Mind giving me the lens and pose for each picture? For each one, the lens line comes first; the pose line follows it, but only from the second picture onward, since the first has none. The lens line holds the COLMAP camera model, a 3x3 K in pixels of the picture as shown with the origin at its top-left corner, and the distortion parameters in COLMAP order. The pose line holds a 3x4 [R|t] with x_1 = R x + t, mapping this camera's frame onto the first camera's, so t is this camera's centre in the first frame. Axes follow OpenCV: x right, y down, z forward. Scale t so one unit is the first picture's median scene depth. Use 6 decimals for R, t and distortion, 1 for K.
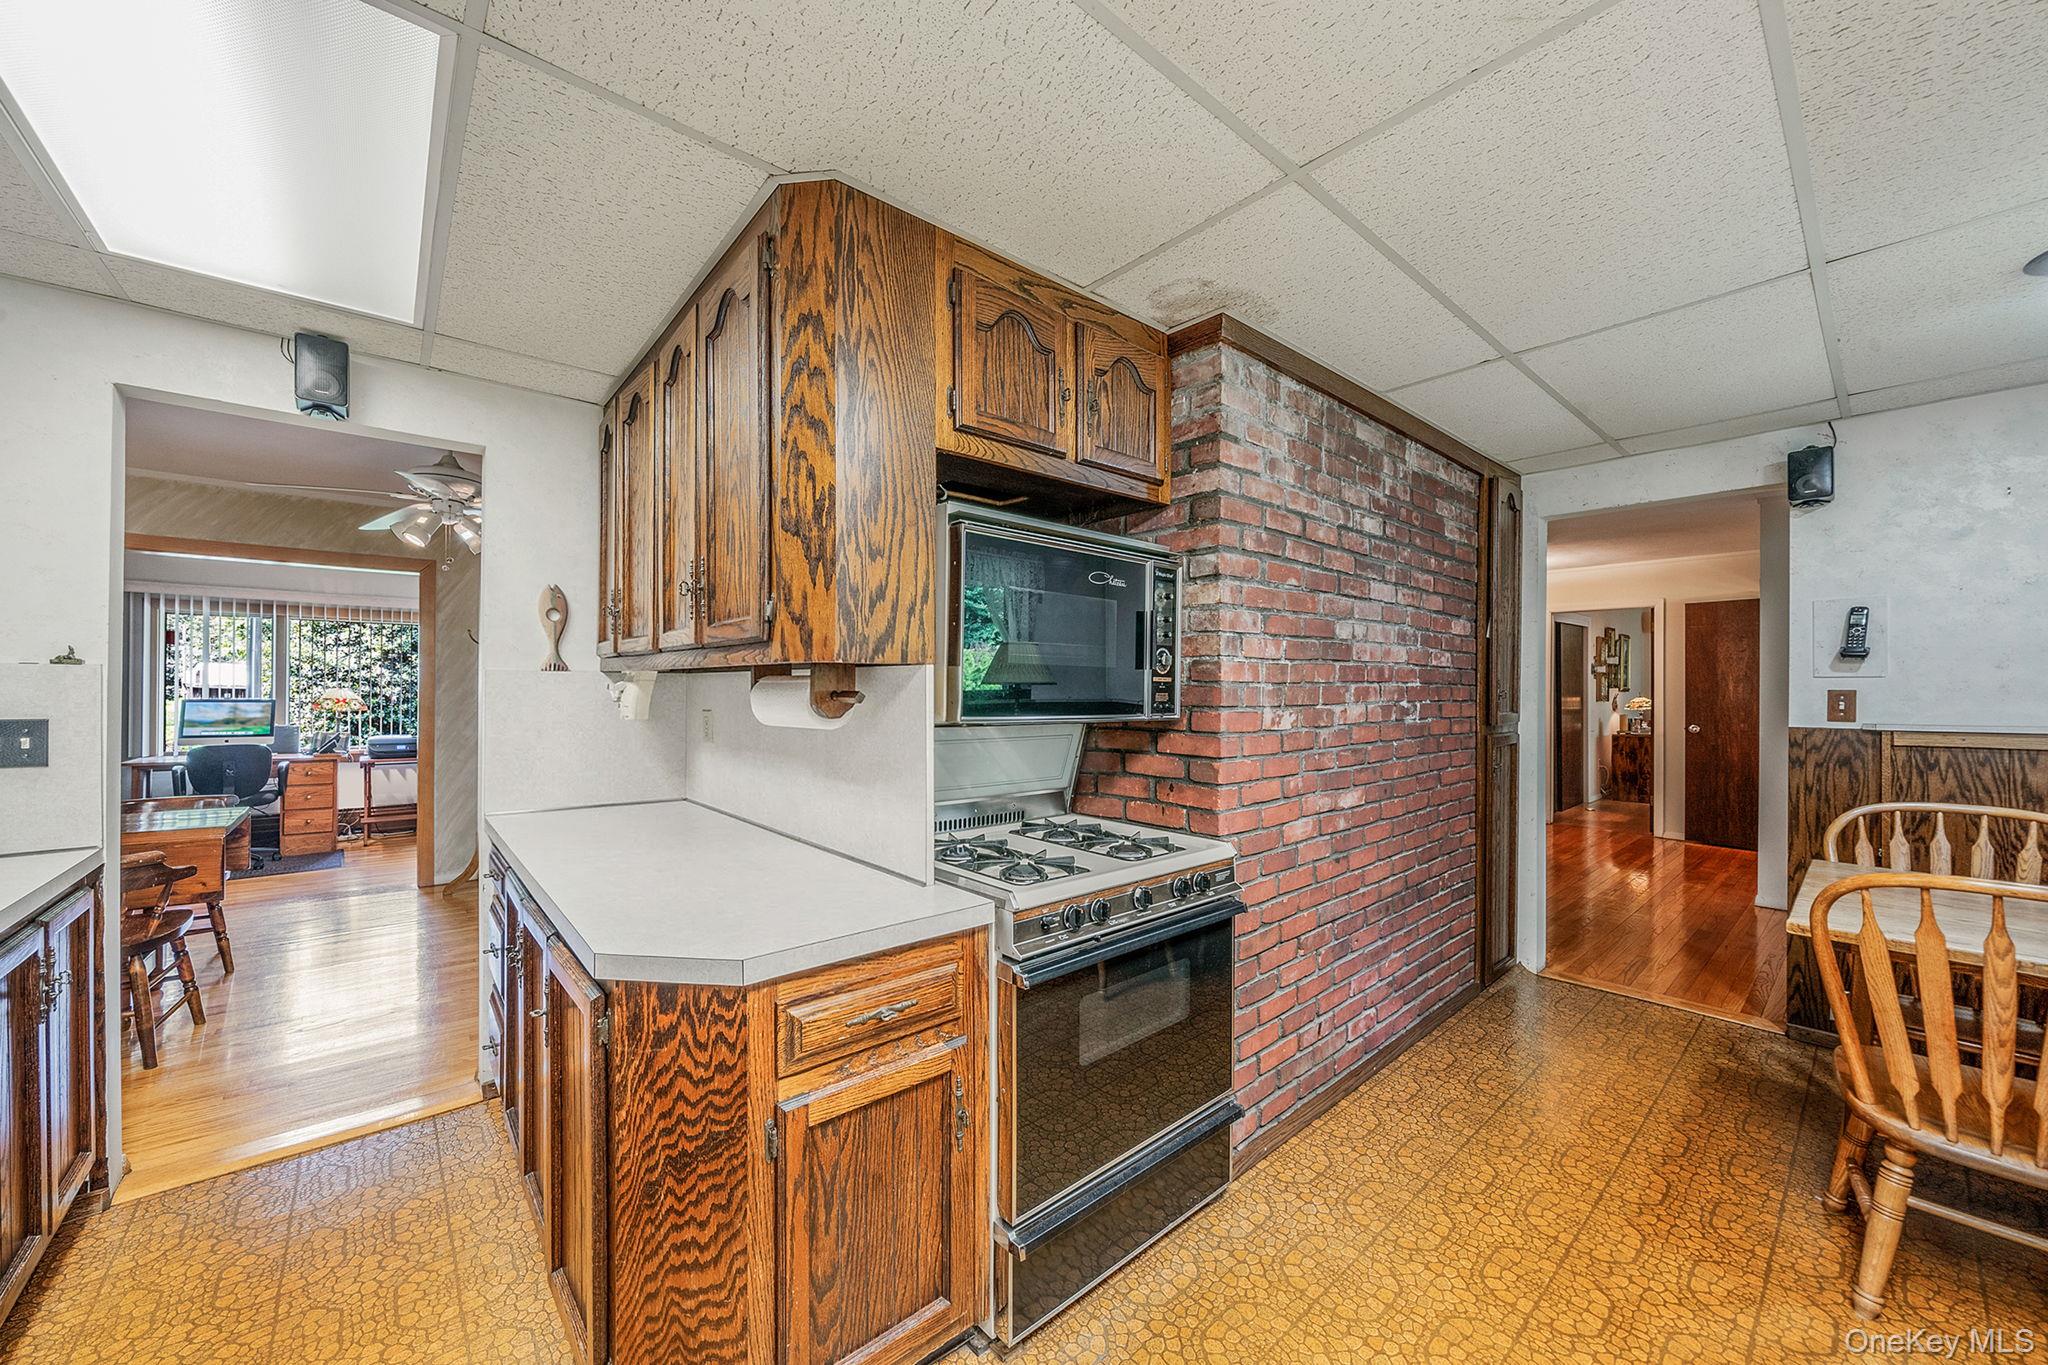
lens RADIAL K [[747.8, 0, 973.4], [0, 747.8, 688.5], [0, 0, 1]] dist [-0.003421, -0.001125]
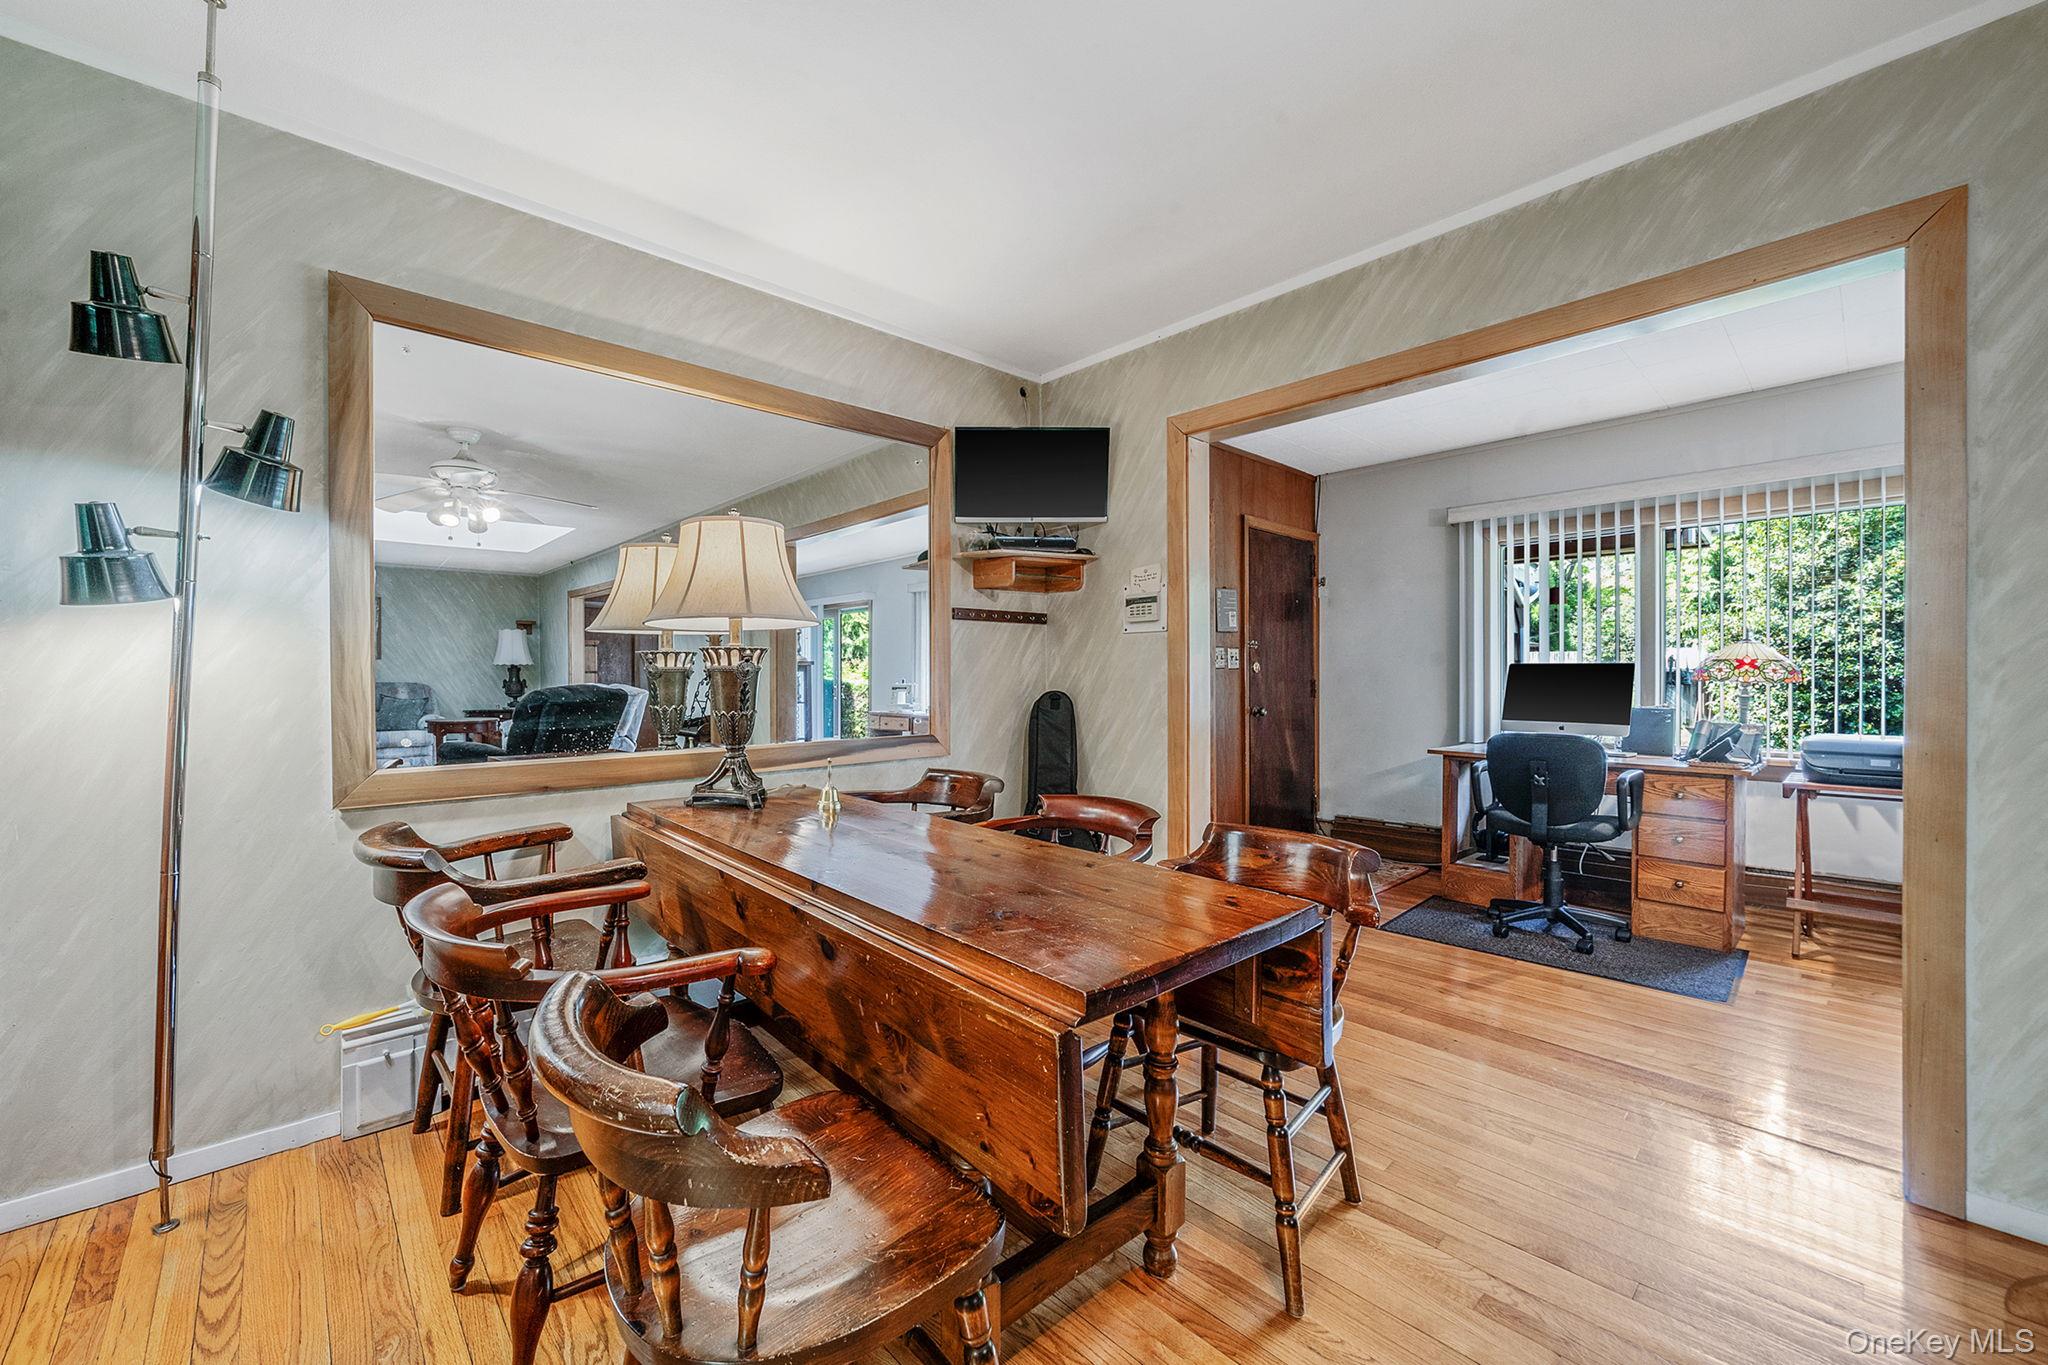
lens RADIAL K [[802.1, 0, 1014.3], [0, 802.1, 679.7], [0, 0, 1]] dist [-0.003218, 0.000577]
pose [[0.066530, -0.001581, -0.997783, -0.398425], [0.004976, 0.999987, -0.001253, 0.032494], [0.997772, -0.004881, 0.066537, 0.557601]]
